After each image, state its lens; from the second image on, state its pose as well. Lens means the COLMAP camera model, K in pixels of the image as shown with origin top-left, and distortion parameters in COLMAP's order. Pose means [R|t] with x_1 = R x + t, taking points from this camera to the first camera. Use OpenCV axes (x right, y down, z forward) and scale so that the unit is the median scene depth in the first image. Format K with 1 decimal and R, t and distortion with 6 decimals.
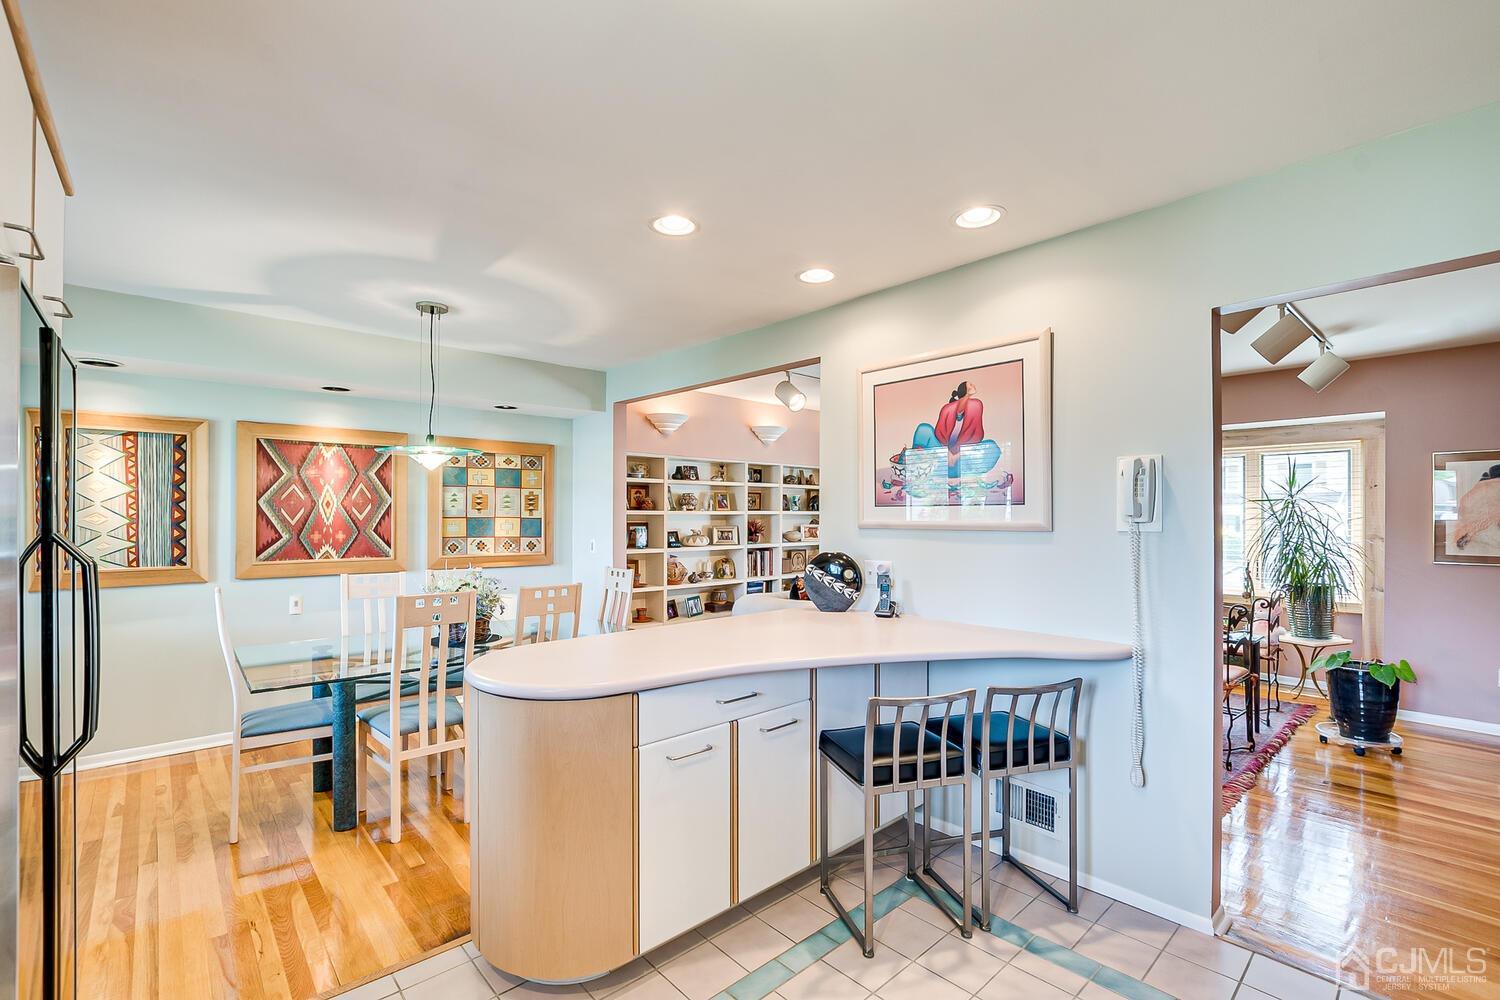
lens RADIAL K [[661.7, 0, 747.2], [0, 661.7, 510.0], [0, 0, 1]] dist [-0.022536, 0.003257]
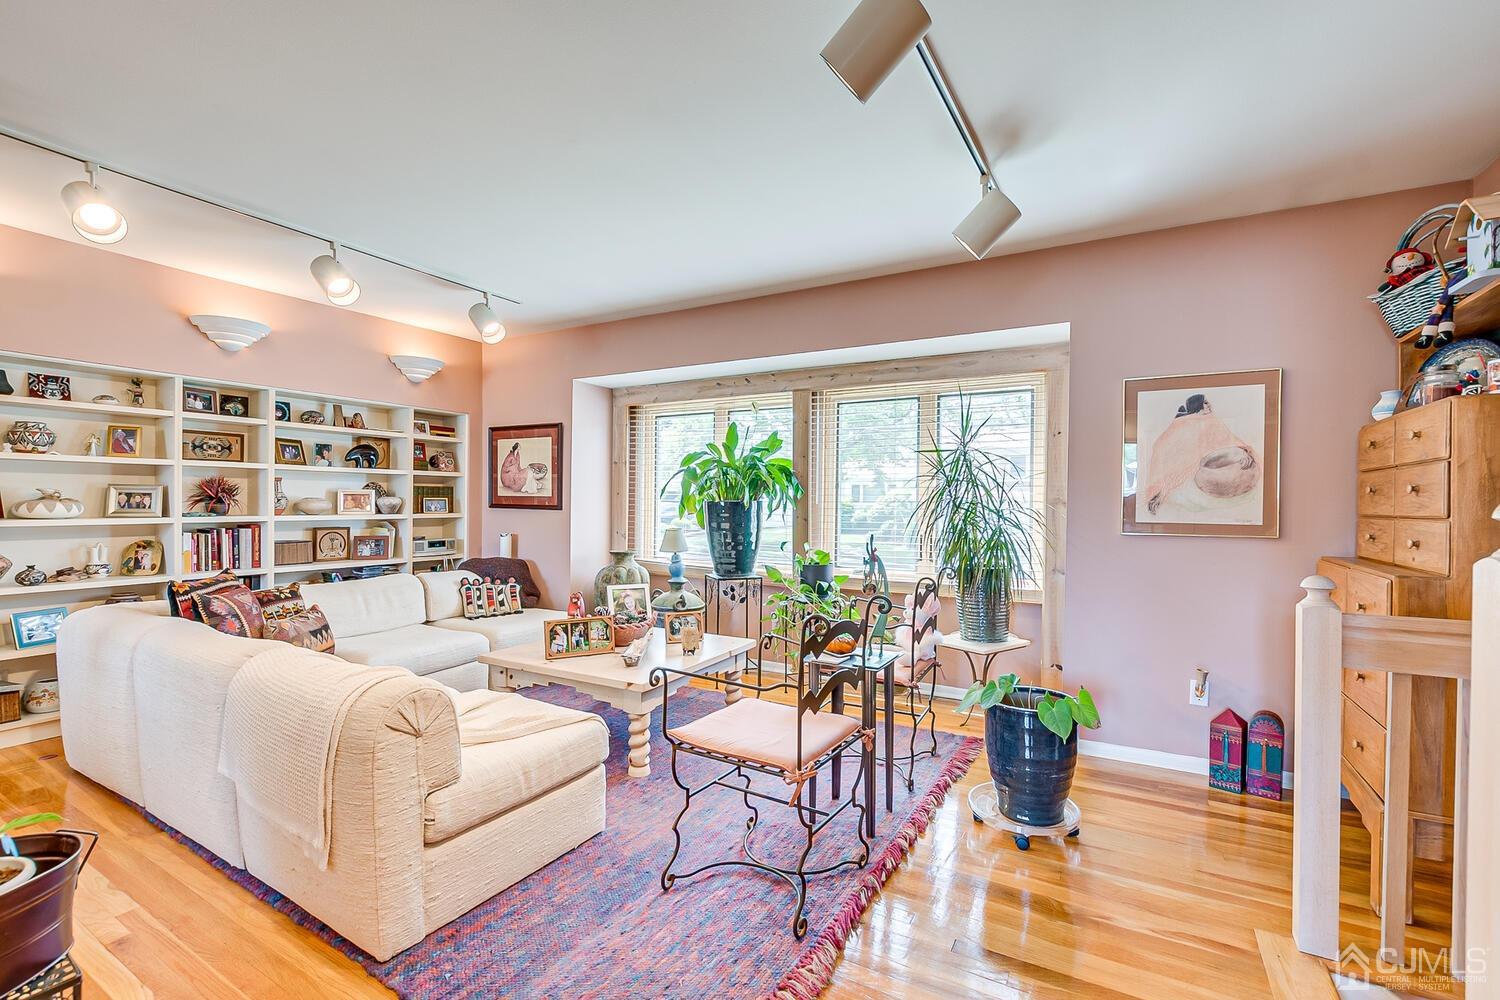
lens RADIAL K [[661.7, 0, 747.2], [0, 661.7, 510.0], [0, 0, 1]] dist [-0.022536, 0.003257]
pose [[0.952396, 0.003278, 0.304847, 0.430972], [-0.008944, 0.999812, 0.017192, 0.045025], [-0.304733, -0.019100, 0.952246, 0.422266]]
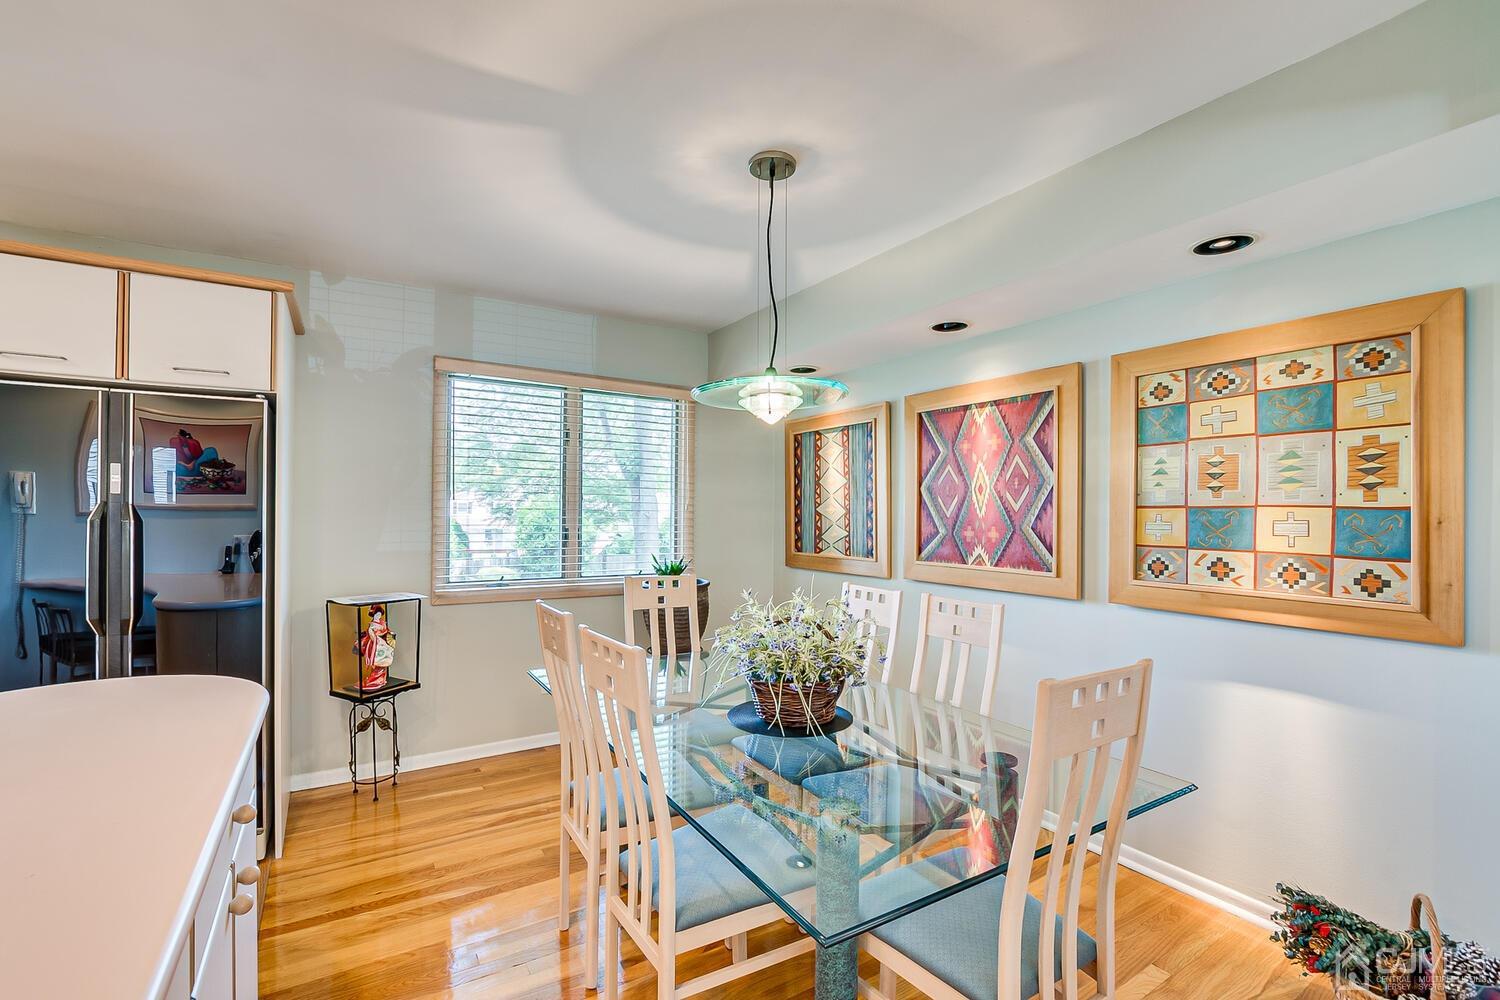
lens RADIAL K [[661.7, 0, 747.2], [0, 661.7, 510.0], [0, 0, 1]] dist [-0.022536, 0.003257]
pose [[-0.178995, -0.008481, -0.983813, 0.107146], [-0.000614, 0.999964, -0.008509, 0.019592], [0.983850, -0.000919, -0.178993, 0.843032]]
